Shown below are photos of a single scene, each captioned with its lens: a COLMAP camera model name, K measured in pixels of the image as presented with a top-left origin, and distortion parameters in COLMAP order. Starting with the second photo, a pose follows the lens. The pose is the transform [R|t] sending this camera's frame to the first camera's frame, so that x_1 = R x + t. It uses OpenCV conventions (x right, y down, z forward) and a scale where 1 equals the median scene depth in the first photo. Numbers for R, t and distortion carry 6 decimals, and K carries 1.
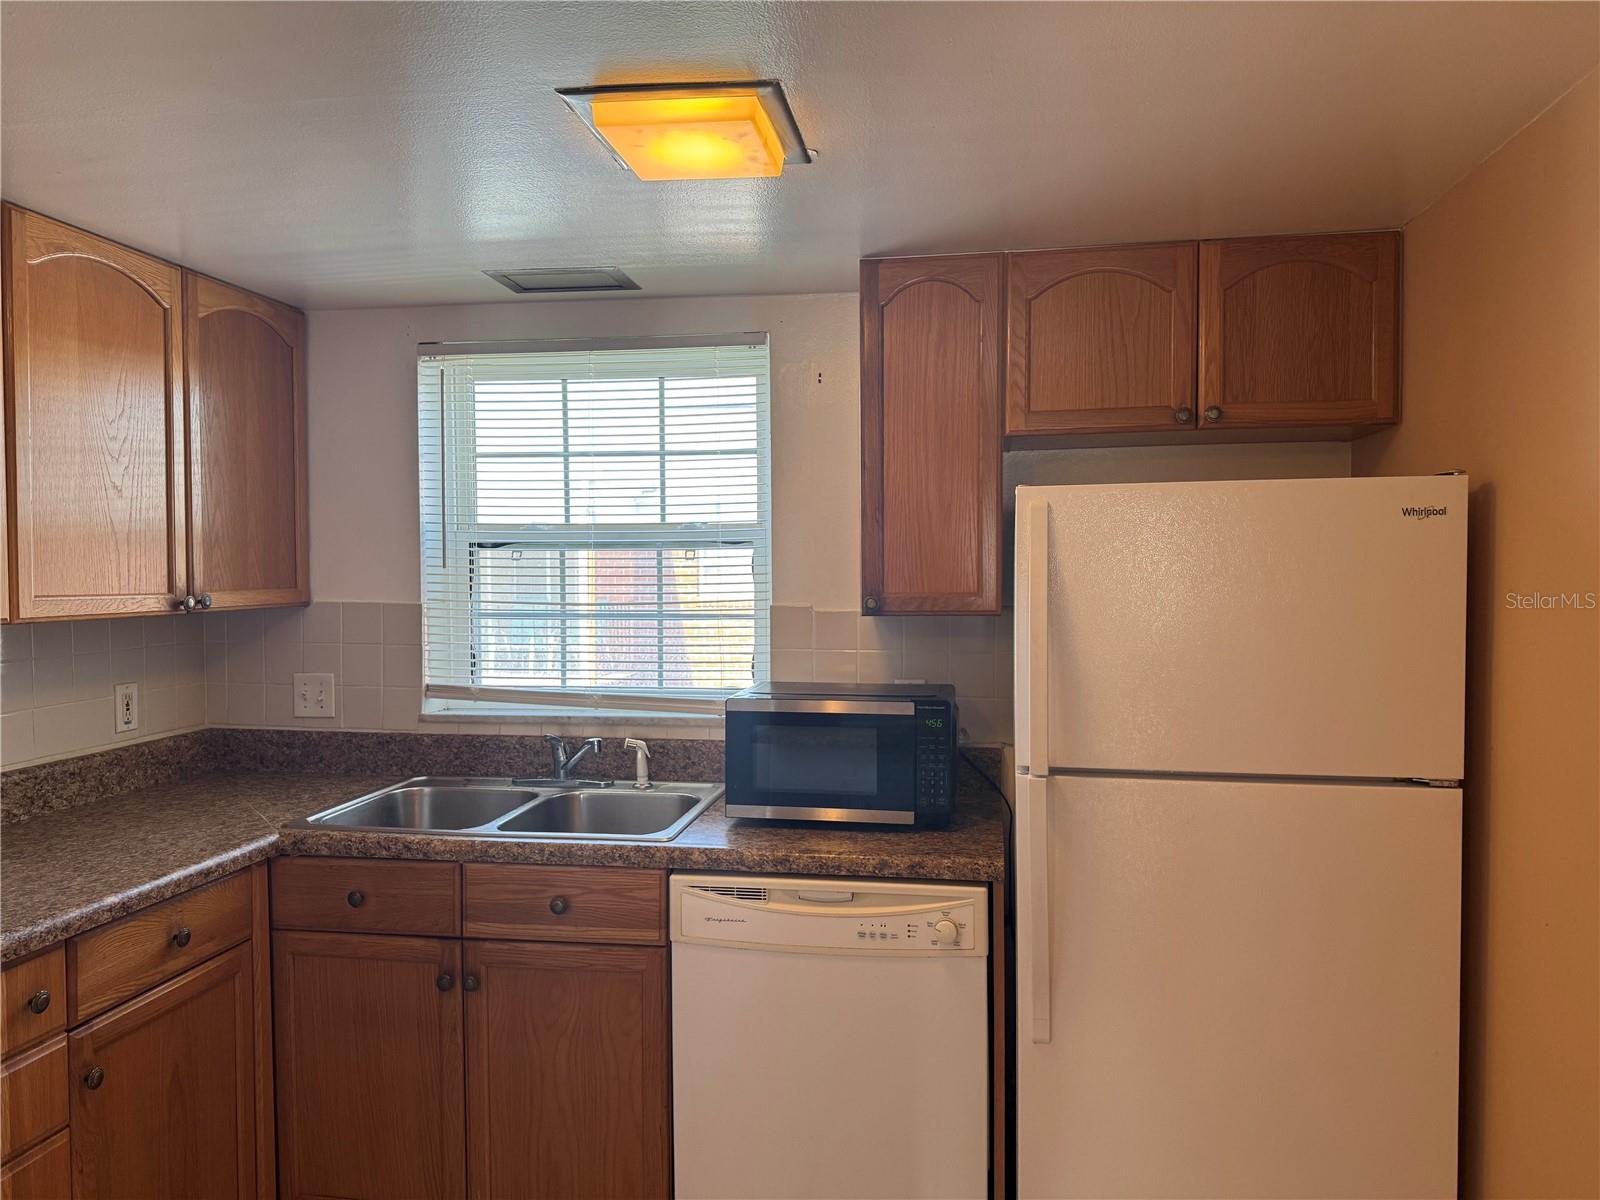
lens RADIAL K [[1117.7, 0, 801.2], [0, 1117.7, 608.6], [0, 0, 1]] dist [0.130011, -0.185699]
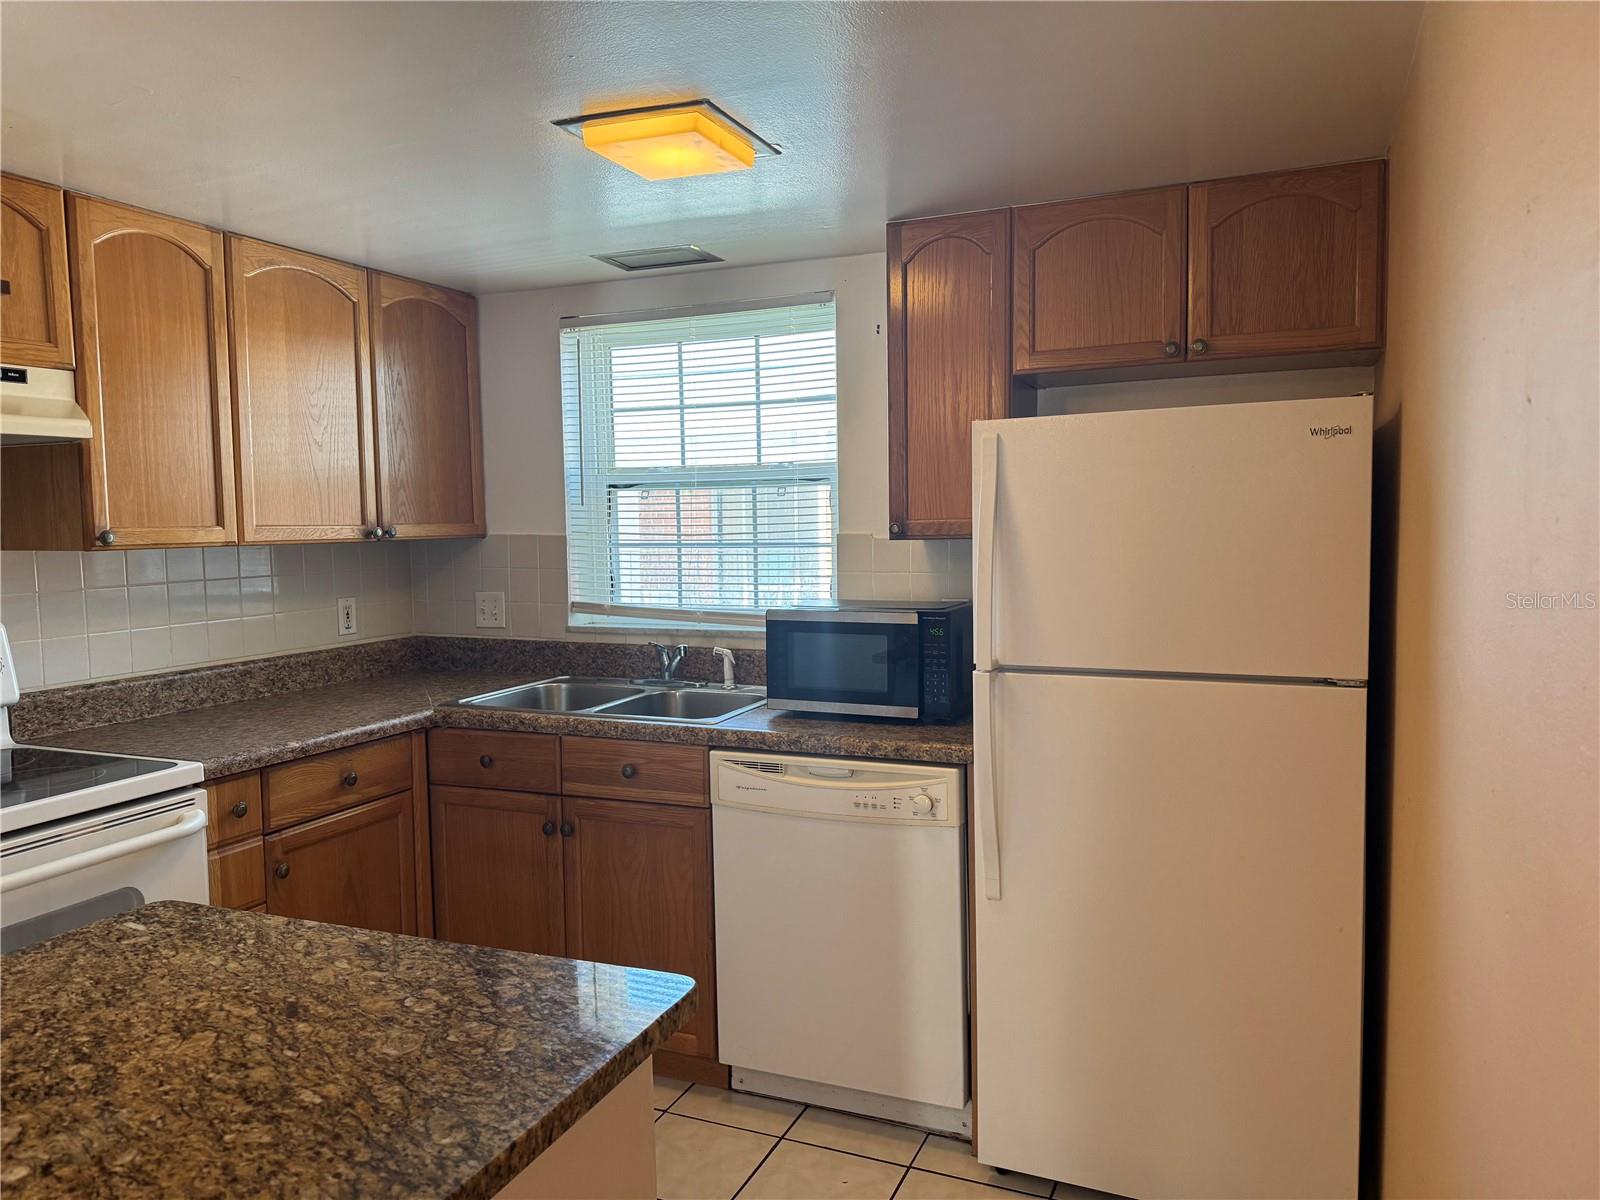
lens RADIAL K [[1117.7, 0, 801.2], [0, 1117.7, 608.6], [0, 0, 1]] dist [0.130011, -0.185699]
pose [[0.969213, 0.008801, -0.246068, 0.247451], [0.002253, 0.999002, 0.044606, 0.025170], [0.246215, -0.043787, 0.968226, -0.131987]]
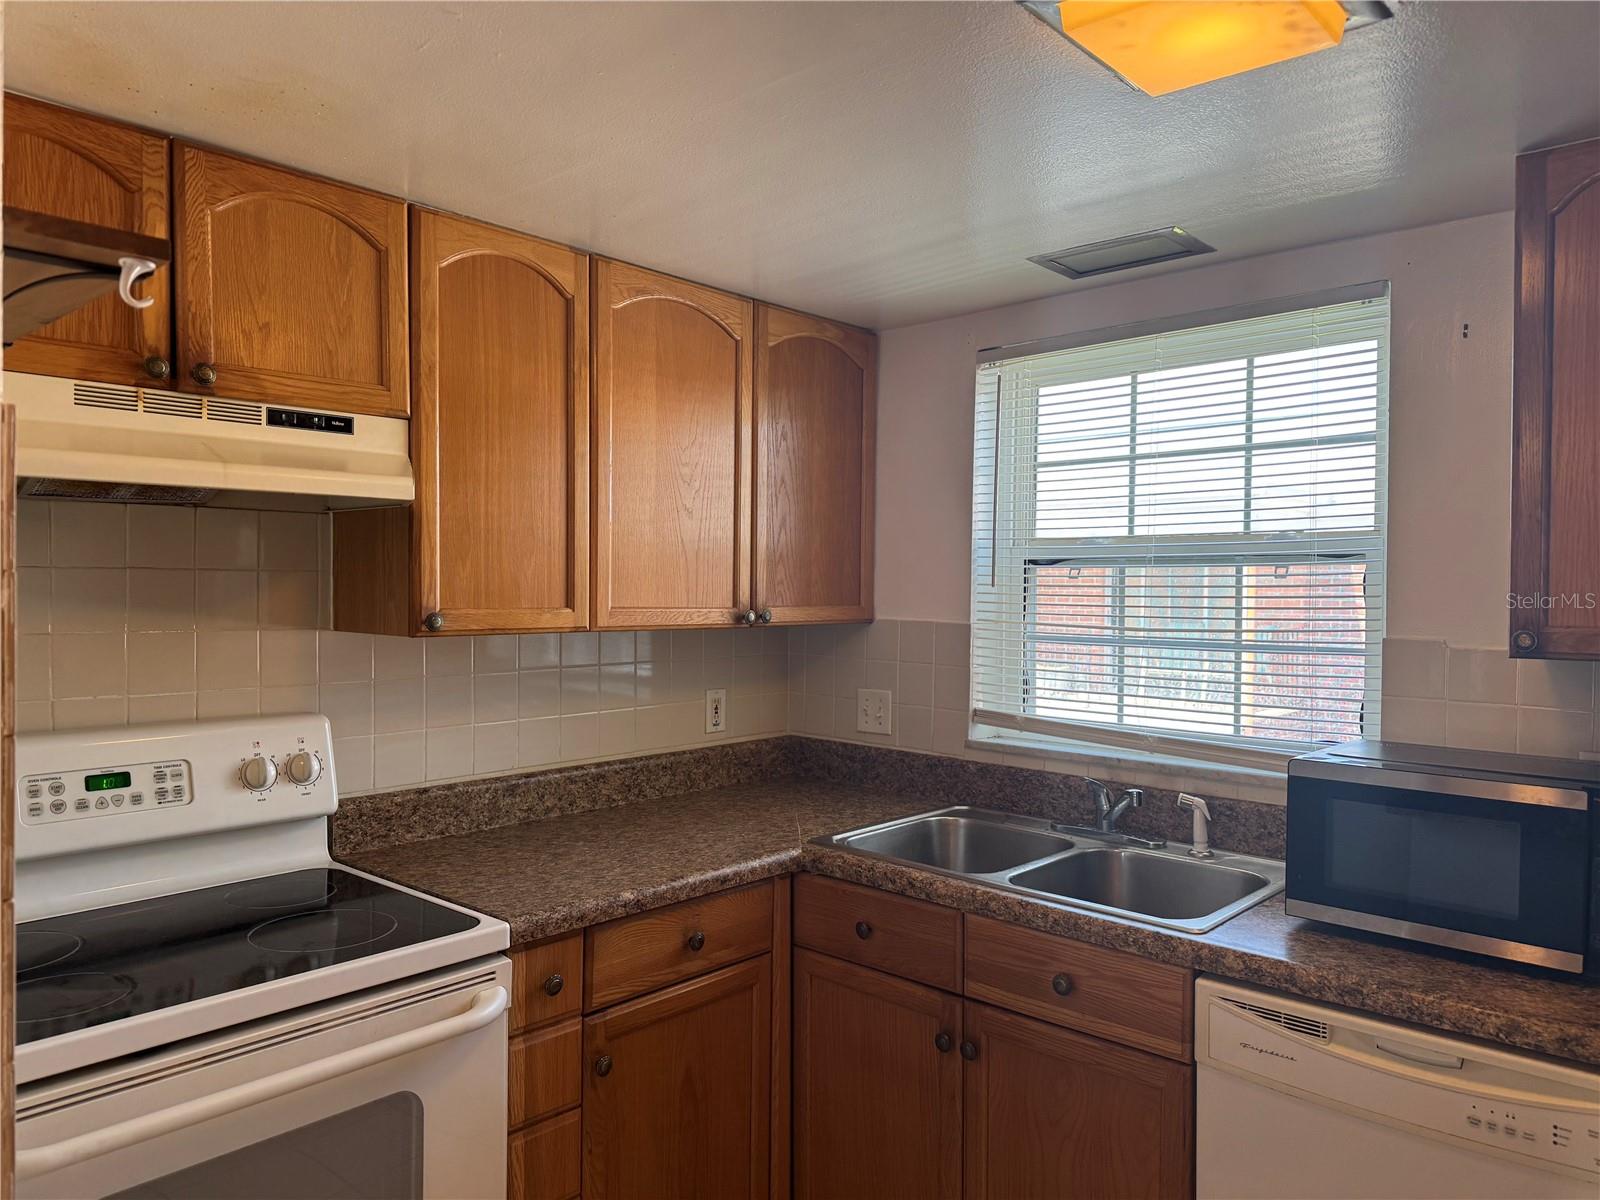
lens RADIAL K [[1117.7, 0, 801.2], [0, 1117.7, 608.6], [0, 0, 1]] dist [0.130011, -0.185699]
pose [[0.836063, 0.019949, -0.548271, 0.074209], [-0.031031, 0.999458, -0.010954, -0.002711], [0.547756, 0.026171, 0.836229, 0.158769]]
